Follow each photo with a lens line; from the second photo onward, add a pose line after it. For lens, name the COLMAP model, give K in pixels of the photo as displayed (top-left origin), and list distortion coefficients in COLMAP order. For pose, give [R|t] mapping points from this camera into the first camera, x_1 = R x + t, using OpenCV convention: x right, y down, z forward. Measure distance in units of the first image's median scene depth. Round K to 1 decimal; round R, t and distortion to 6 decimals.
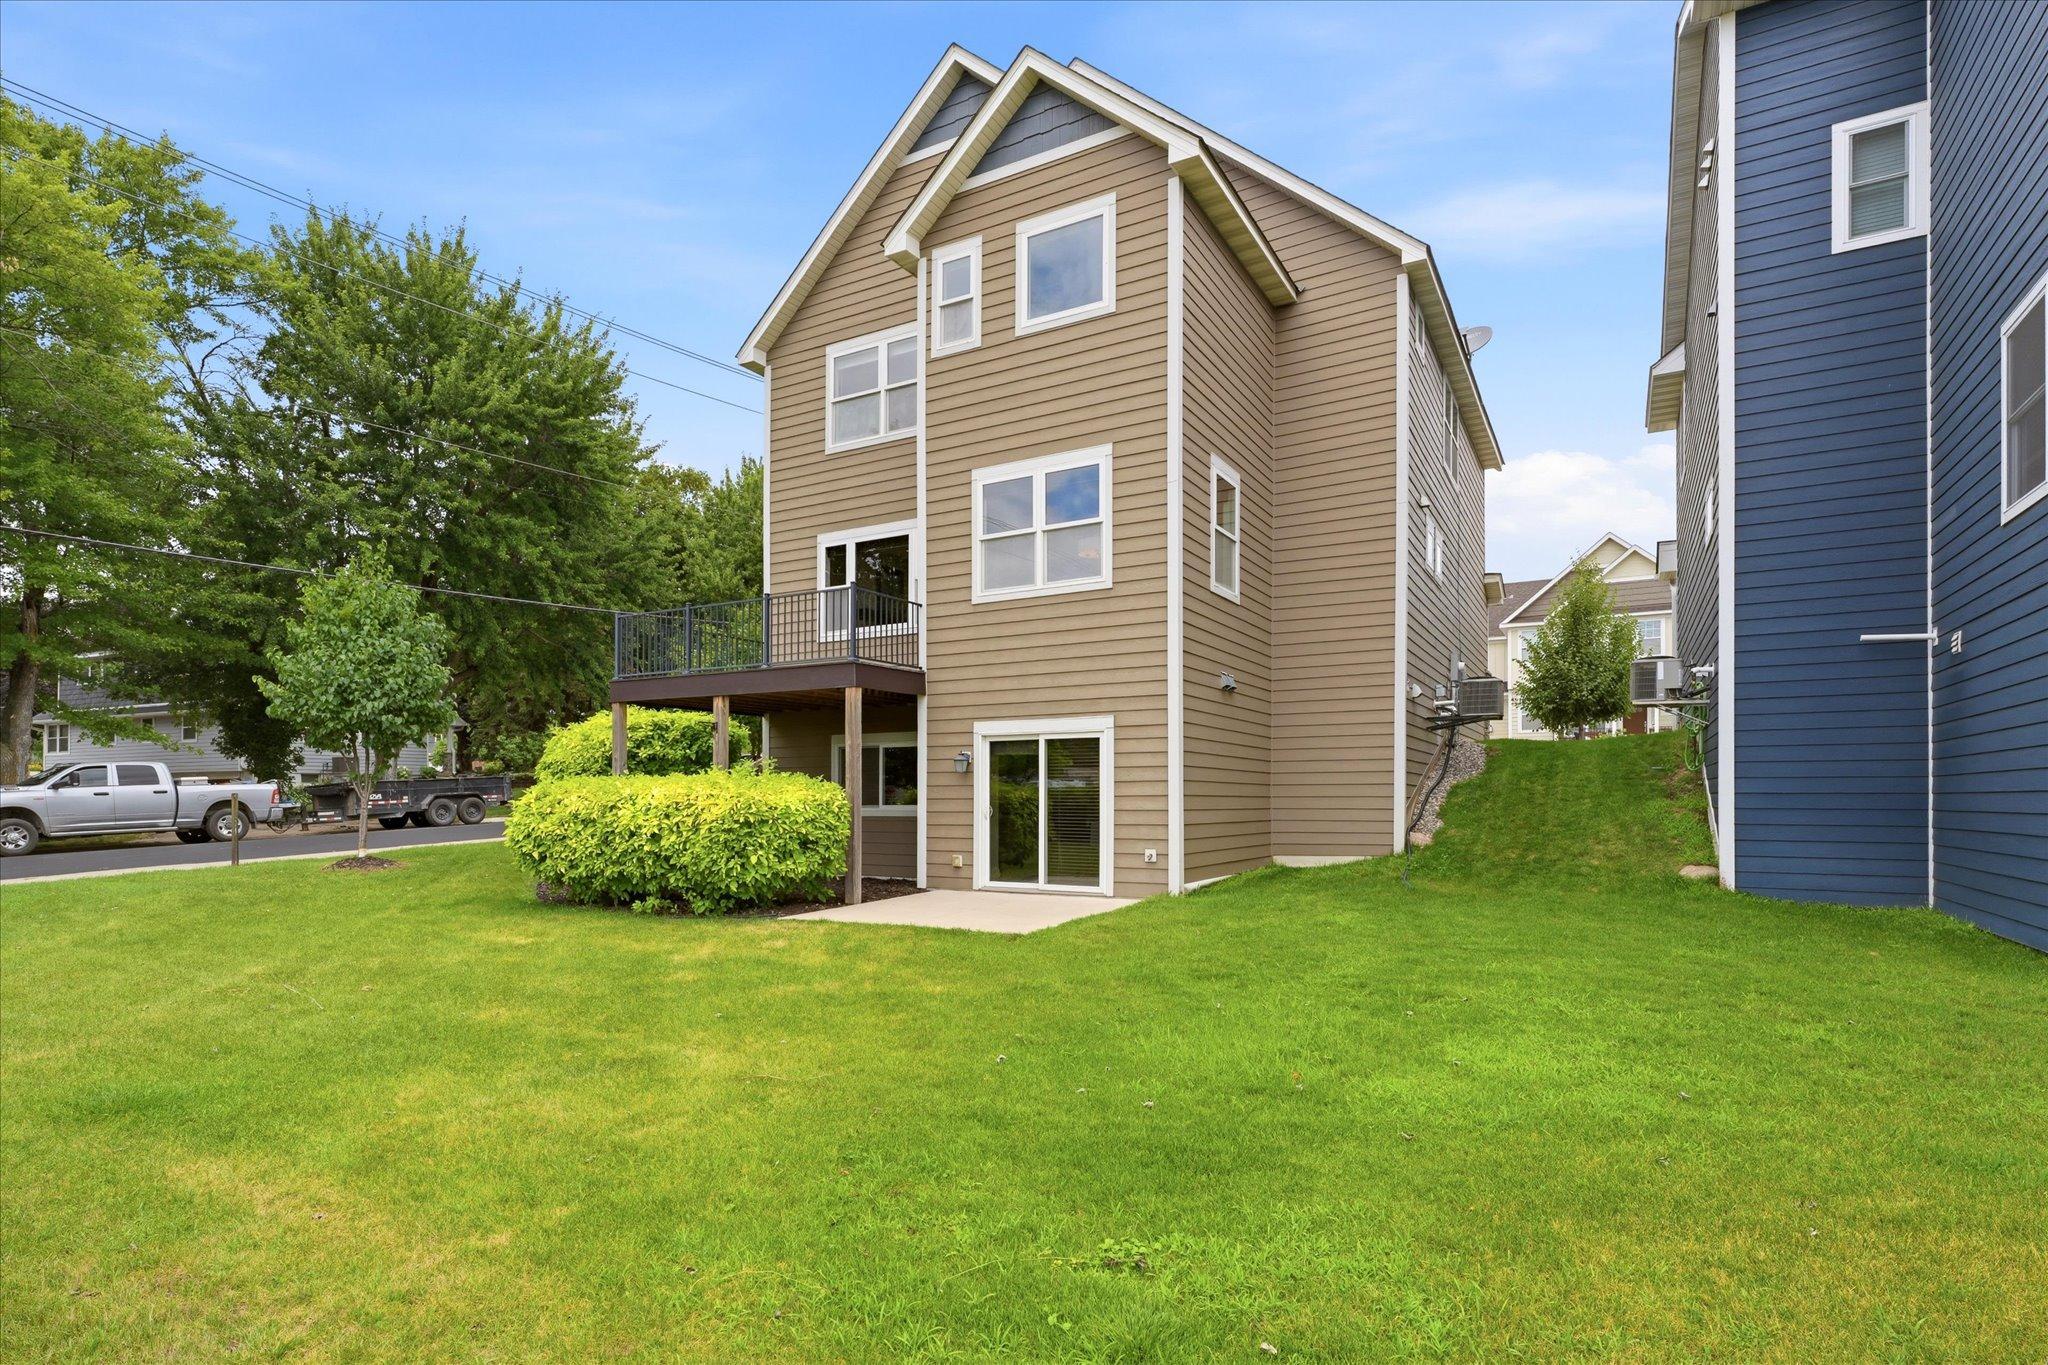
lens RADIAL K [[1041.0, 0, 1031.4], [0, 1041.0, 787.1], [0, 0, 1]] dist [0.021175, -0.001244]
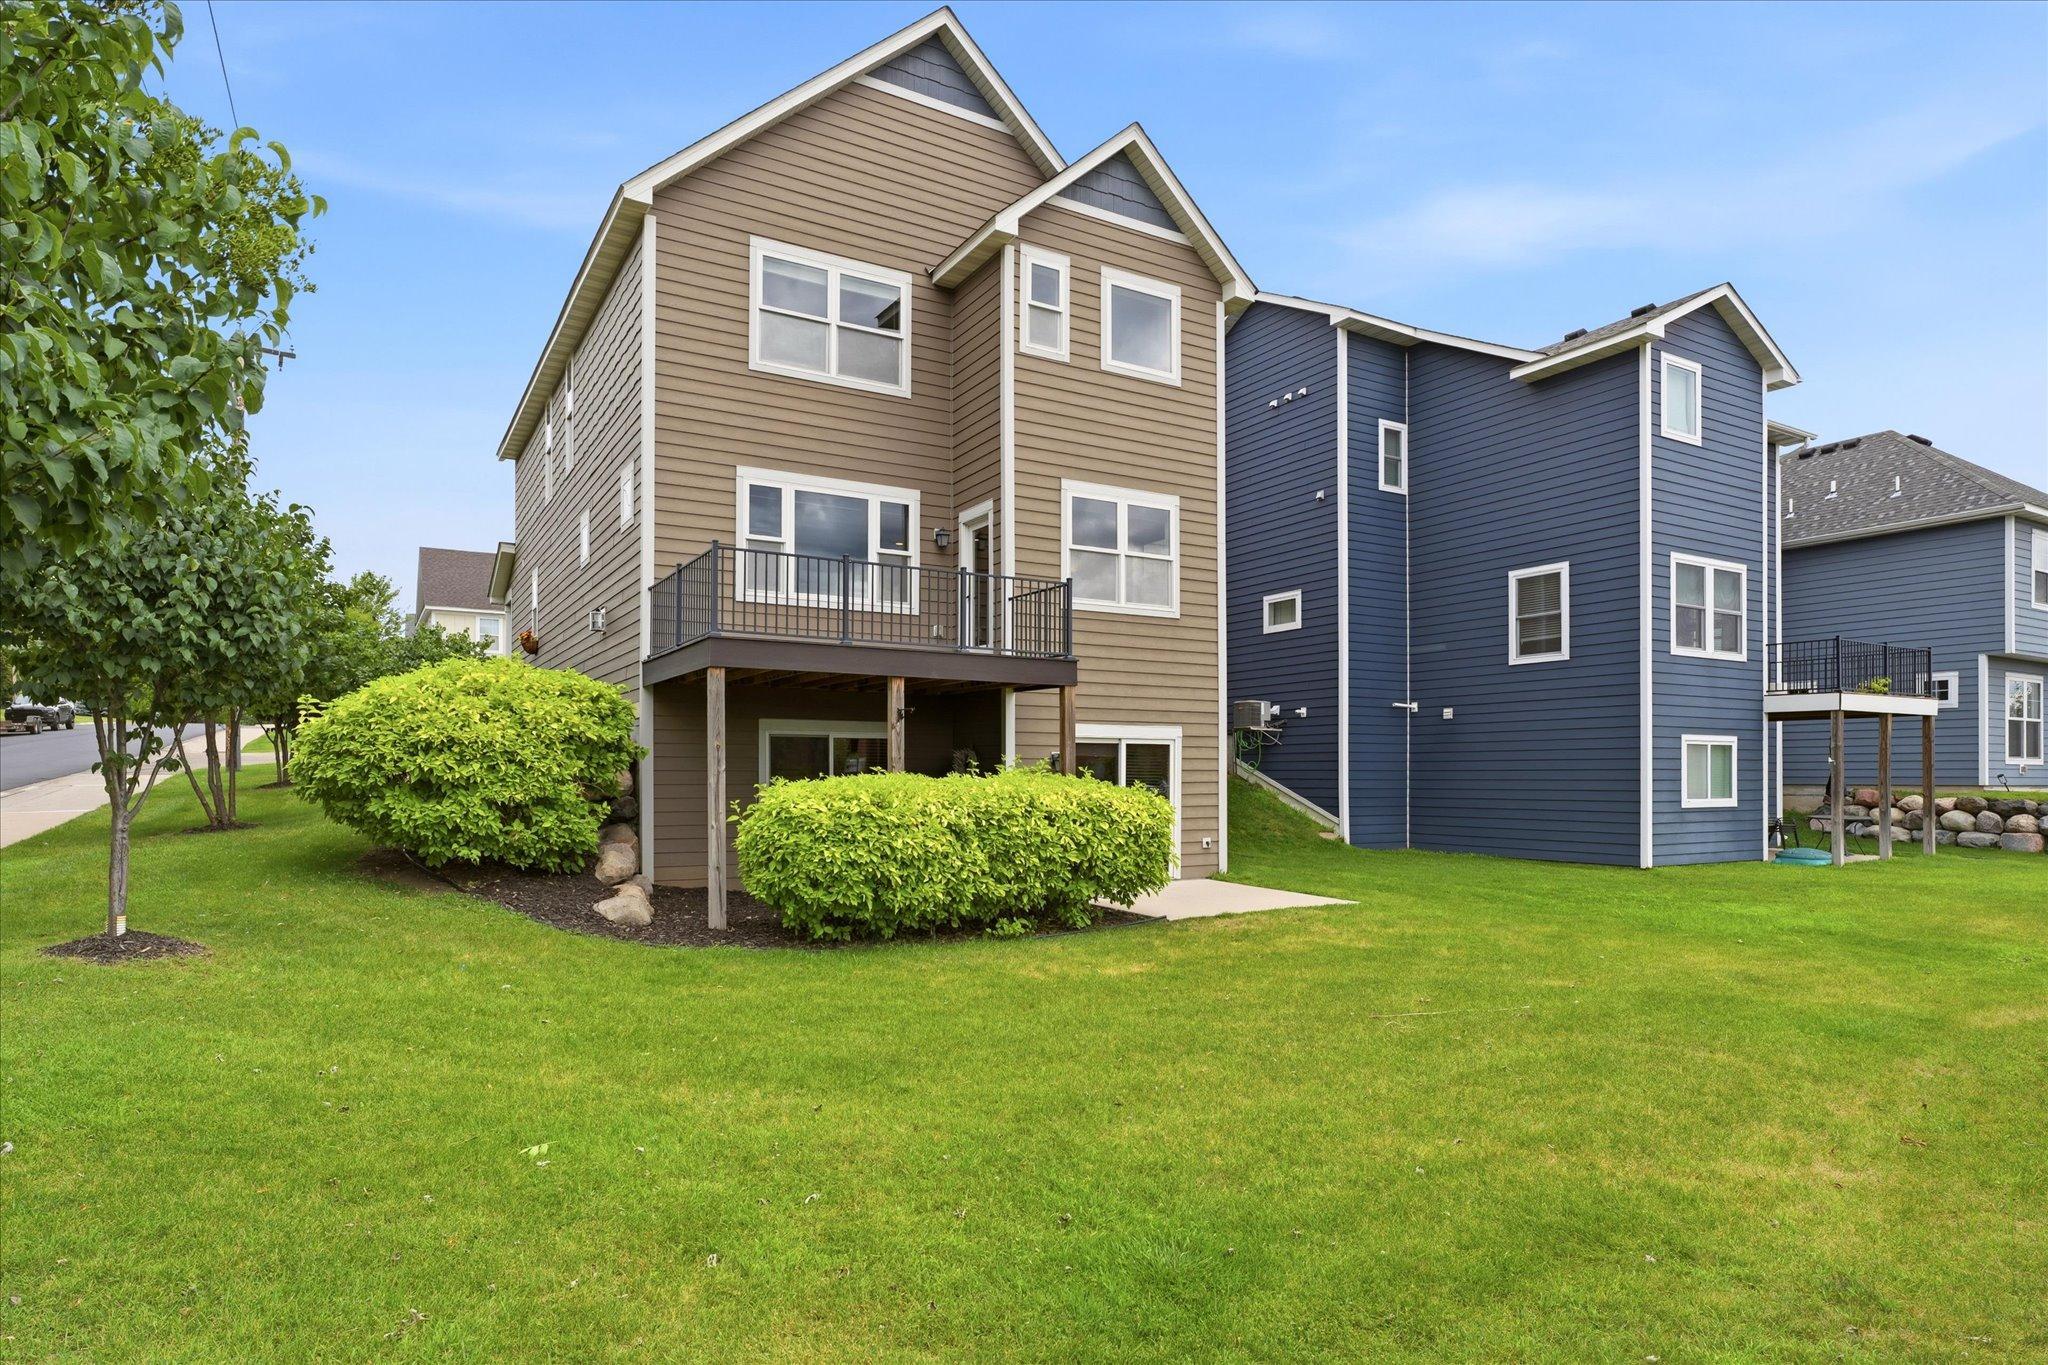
lens RADIAL K [[1144.5, 0, 1025.1], [0, 1144.5, 775.8], [0, 0, 1]] dist [-0.003564, 0.000046]
pose [[0.498266, 0.000923, 0.867024, -1.116048], [-0.010489, 0.999933, 0.004963, -0.016805], [-0.866961, -0.011568, 0.498242, 0.491609]]
